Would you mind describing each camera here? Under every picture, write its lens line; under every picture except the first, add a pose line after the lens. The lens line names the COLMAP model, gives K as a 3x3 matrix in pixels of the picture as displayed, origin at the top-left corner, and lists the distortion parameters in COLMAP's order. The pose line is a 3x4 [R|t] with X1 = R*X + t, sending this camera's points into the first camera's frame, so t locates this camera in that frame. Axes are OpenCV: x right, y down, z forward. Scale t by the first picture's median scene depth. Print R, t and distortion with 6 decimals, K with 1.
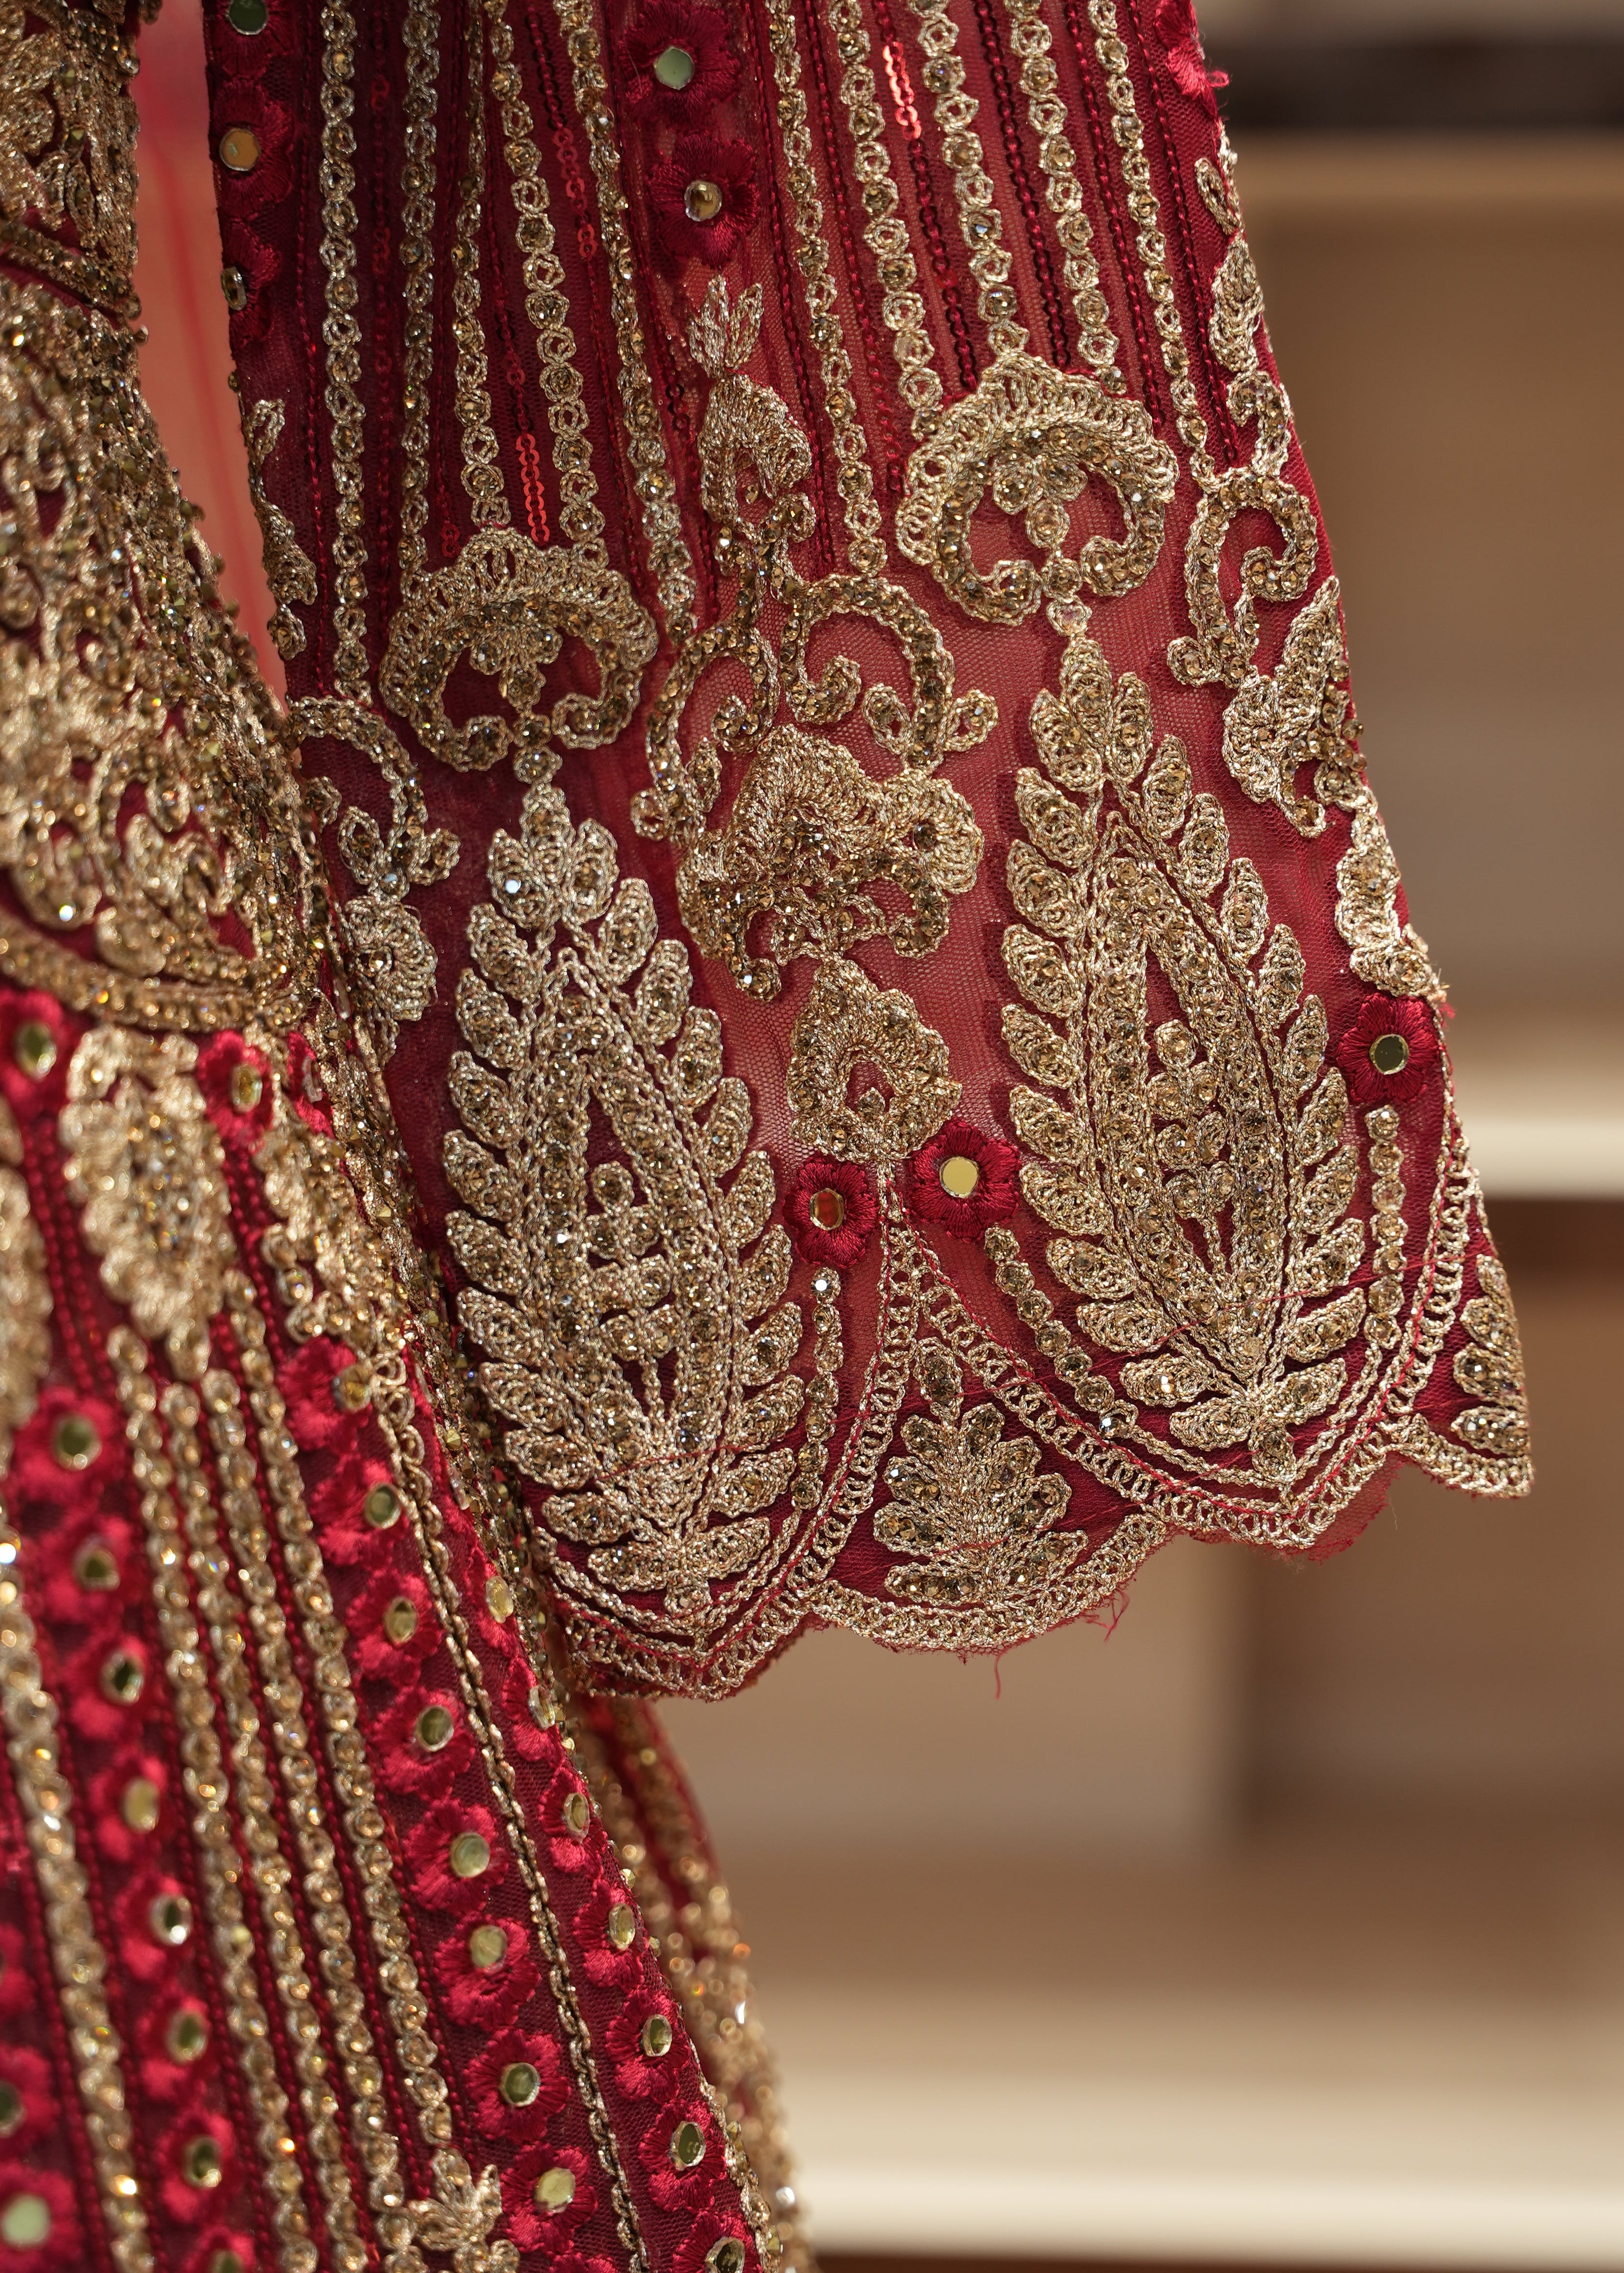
lens RADIAL K [[4996.8, 0, 899.5], [0, 4996.8, 1144.5], [0, 0, 1]] dist [0.036055, 0.147176]
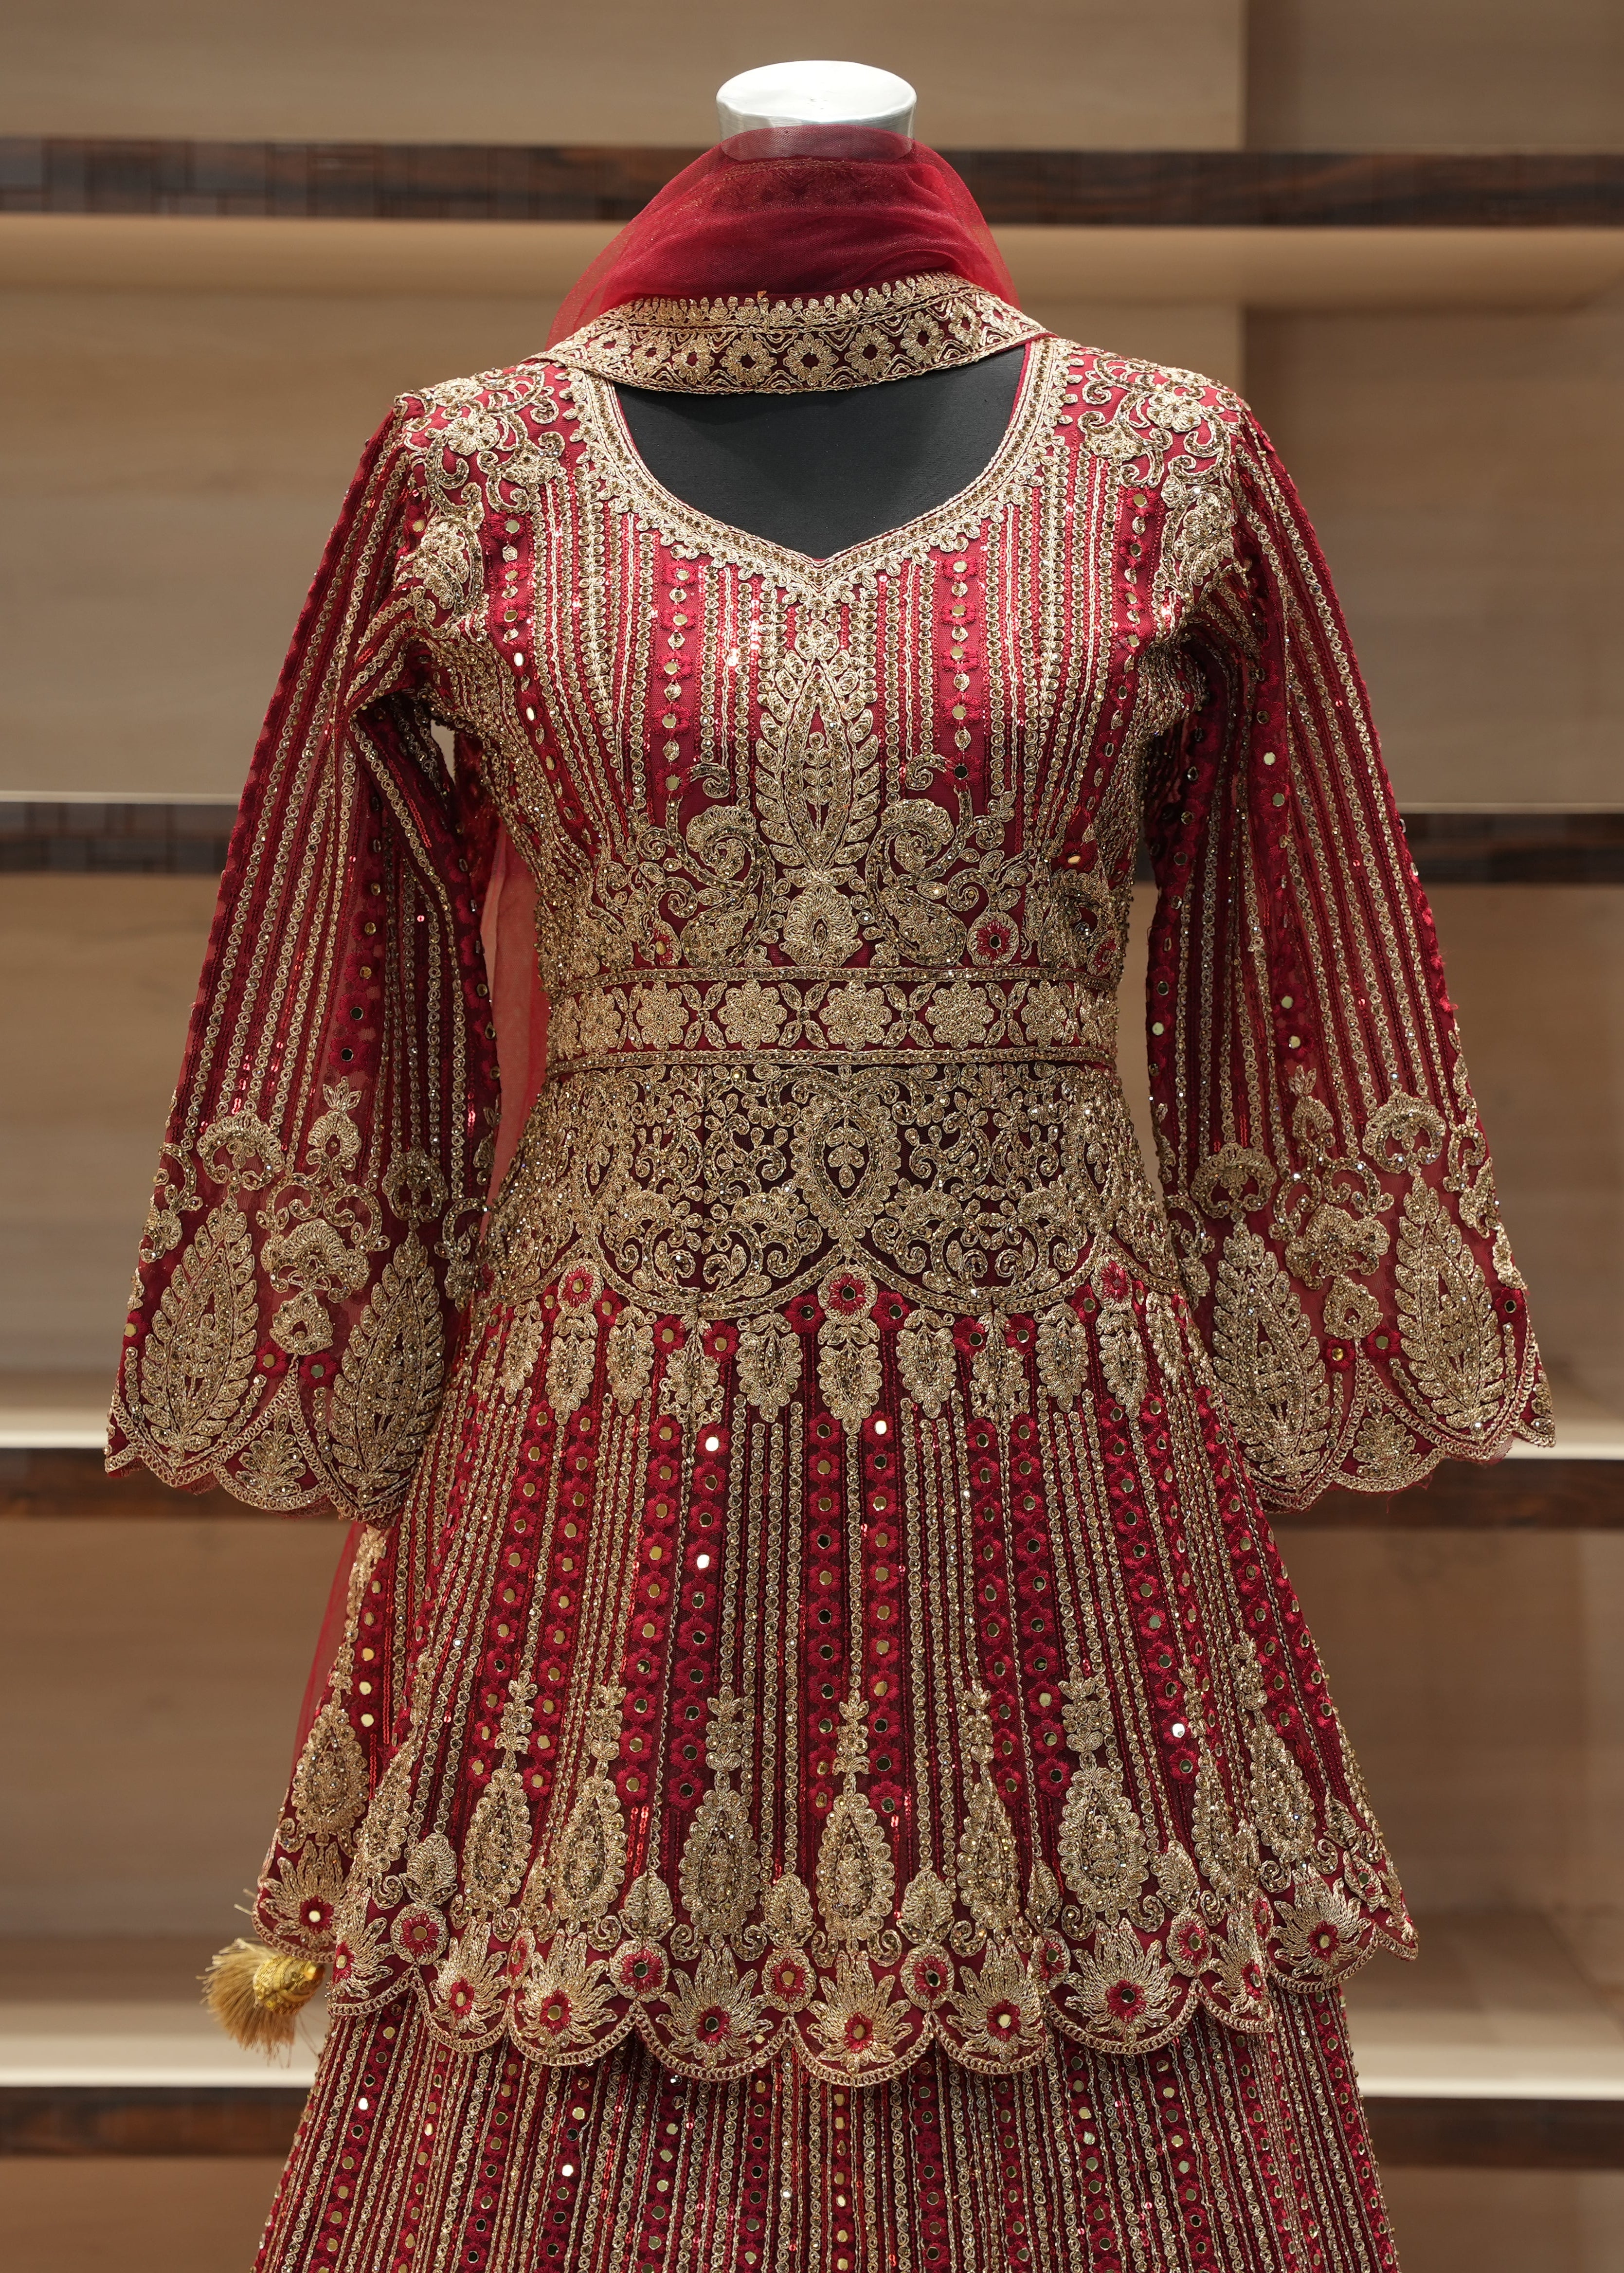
lens RADIAL K [[5905.9, 0, 807.2], [0, 5905.9, 1103.7], [0, 0, 1]] dist [0.160056, -0.654097]
pose [[0.998448, 0.000501, 0.055681, -0.570427], [0.004949, 0.995203, -0.097711, 0.223993], [-0.055463, 0.097835, 0.993656, -2.791781]]
